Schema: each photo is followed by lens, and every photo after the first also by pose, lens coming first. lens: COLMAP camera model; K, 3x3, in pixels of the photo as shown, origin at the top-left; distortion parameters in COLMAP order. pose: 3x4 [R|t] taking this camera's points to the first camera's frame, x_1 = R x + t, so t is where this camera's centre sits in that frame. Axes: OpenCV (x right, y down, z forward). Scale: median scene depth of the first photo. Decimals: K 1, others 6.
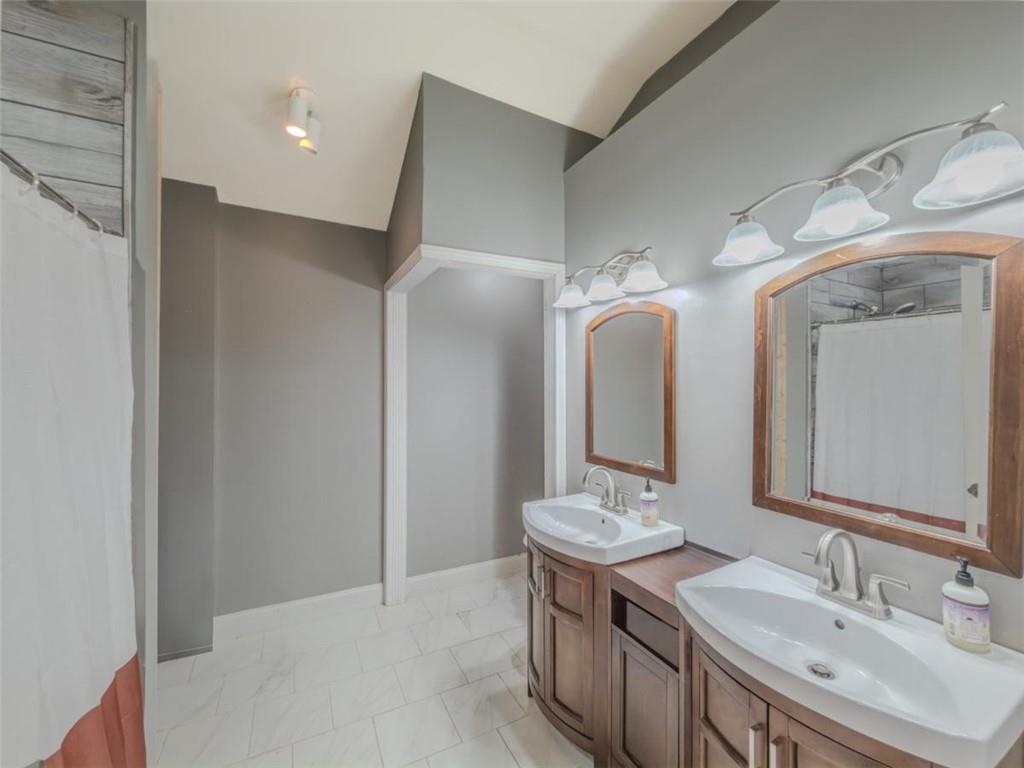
lens RADIAL K [[412.4, 0, 514.6], [0, 412.4, 384.3], [0, 0, 1]] dist [-0.005717, 0.000269]
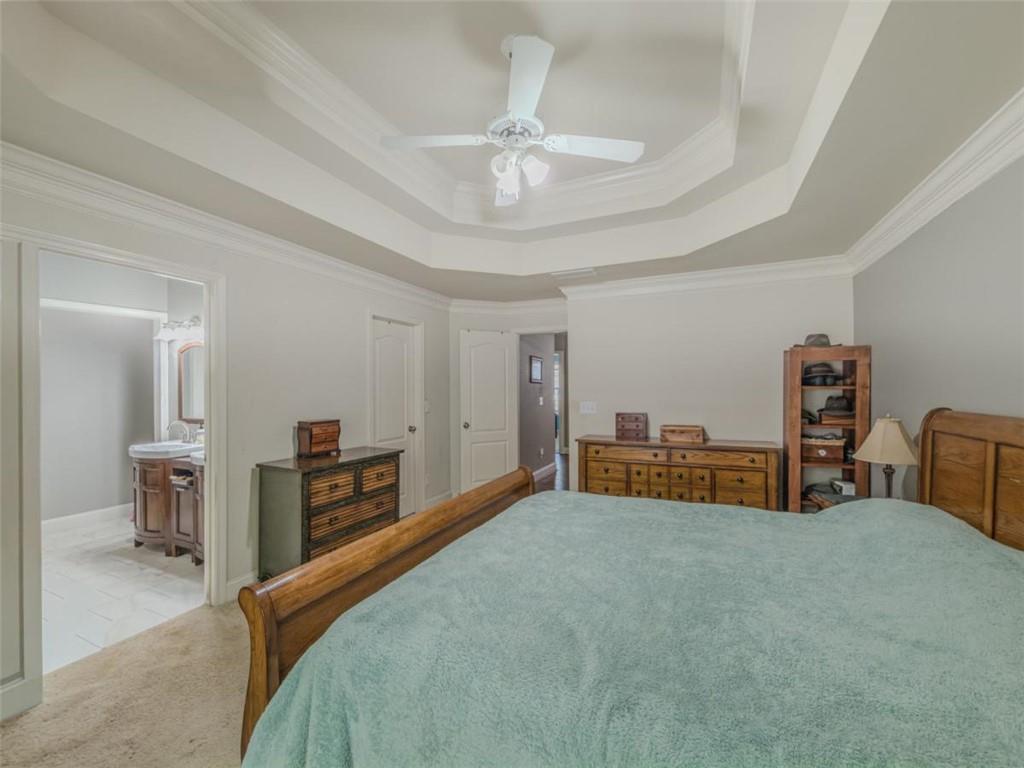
lens RADIAL K [[412.4, 0, 516.1], [0, 412.4, 392.8], [0, 0, 1]] dist [-0.005717, 0.000269]
pose [[0.788088, -0.003363, 0.615554, 0.227178], [0.000173, 0.999986, 0.005242, 0.039462], [-0.615563, -0.004025, 0.788078, -1.381079]]
